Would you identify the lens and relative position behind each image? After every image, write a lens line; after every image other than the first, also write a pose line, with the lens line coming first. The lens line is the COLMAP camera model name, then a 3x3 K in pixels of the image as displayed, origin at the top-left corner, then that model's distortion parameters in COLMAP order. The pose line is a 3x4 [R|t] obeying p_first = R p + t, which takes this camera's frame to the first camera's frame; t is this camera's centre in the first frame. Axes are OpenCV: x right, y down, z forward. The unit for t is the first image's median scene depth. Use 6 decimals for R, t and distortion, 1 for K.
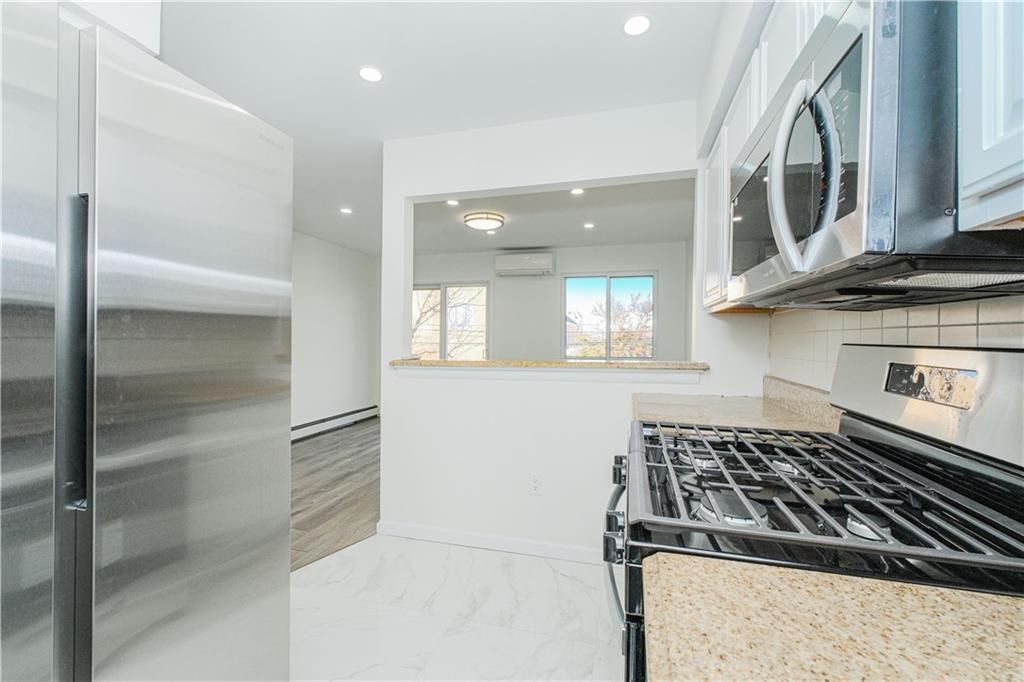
lens RADIAL K [[429.2, 0, 513.5], [0, 429.2, 339.8], [0, 0, 1]] dist [-0.001011, -0.000275]
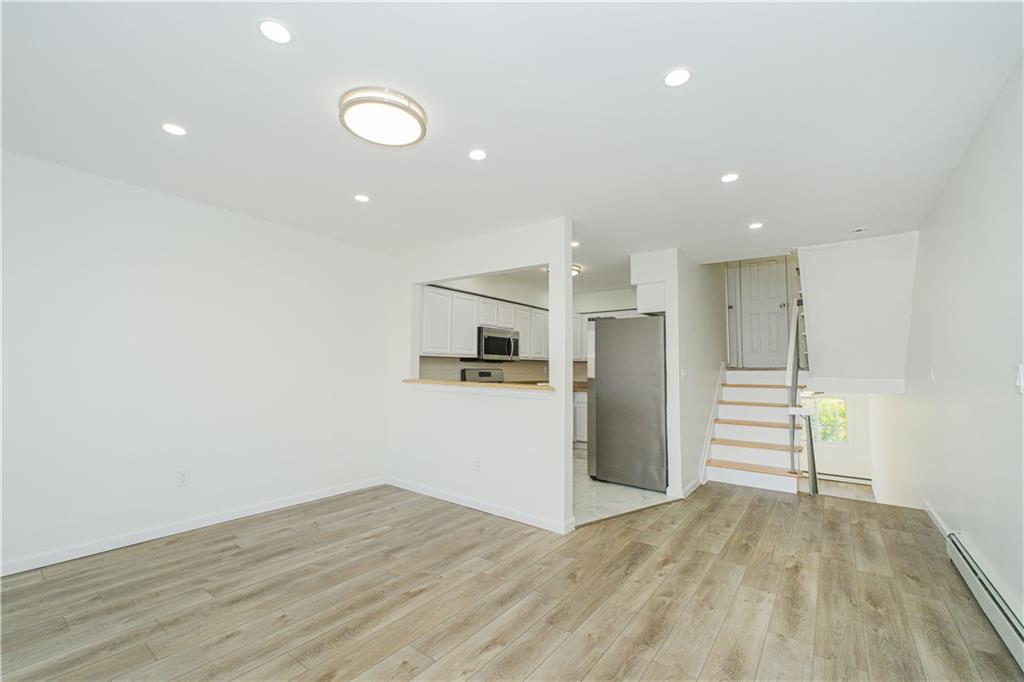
lens RADIAL K [[433.5, 0, 515.4], [0, 433.5, 338.7], [0, 0, 1]] dist [-0.000717, 0.000129]
pose [[-0.932057, 0.005544, 0.362269, -0.501617], [-0.017810, 0.997973, -0.061096, -0.008488], [-0.361873, -0.063397, -0.930069, 1.844863]]
